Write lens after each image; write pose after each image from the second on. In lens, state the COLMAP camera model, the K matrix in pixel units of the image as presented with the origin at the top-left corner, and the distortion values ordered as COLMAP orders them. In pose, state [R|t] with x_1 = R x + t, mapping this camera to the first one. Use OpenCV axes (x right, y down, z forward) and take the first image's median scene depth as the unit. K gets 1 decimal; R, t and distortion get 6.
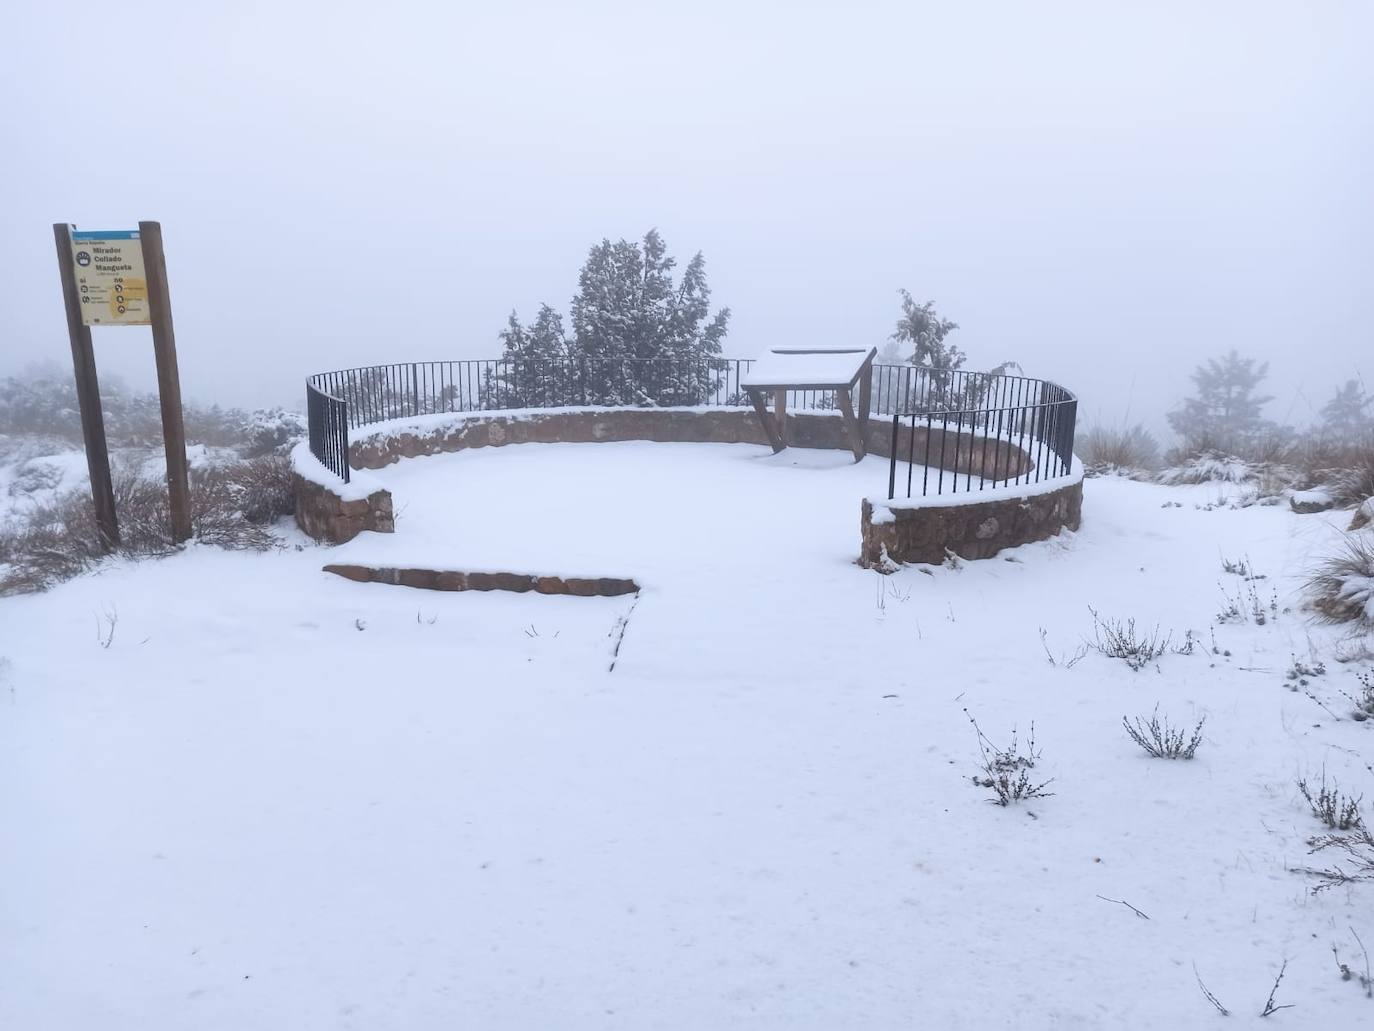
lens RADIAL K [[1047.0, 0, 687.5], [0, 1047.0, 516.4], [0, 0, 1]] dist [0.048103, -0.010046]
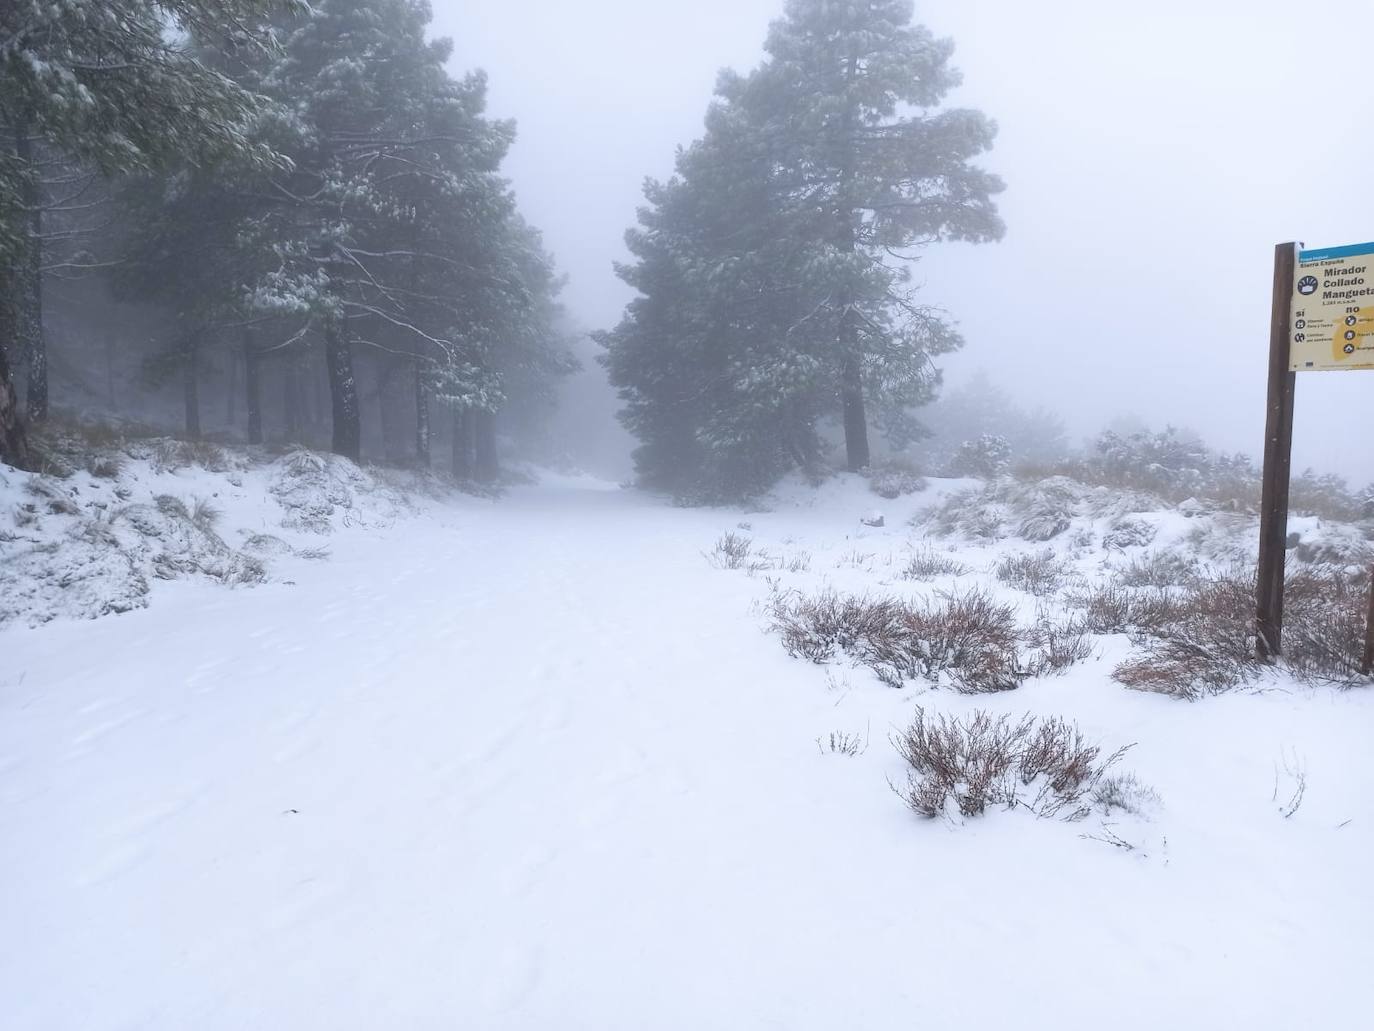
lens RADIAL K [[1047.0, 0, 687.2], [0, 1047.0, 515.4], [0, 0, 1]] dist [0.048103, -0.010046]
pose [[0.602449, 0.107170, -0.790929, -0.204054], [-0.149741, 0.988525, 0.019887, -0.024384], [0.783985, 0.106454, 0.611584, 0.188109]]
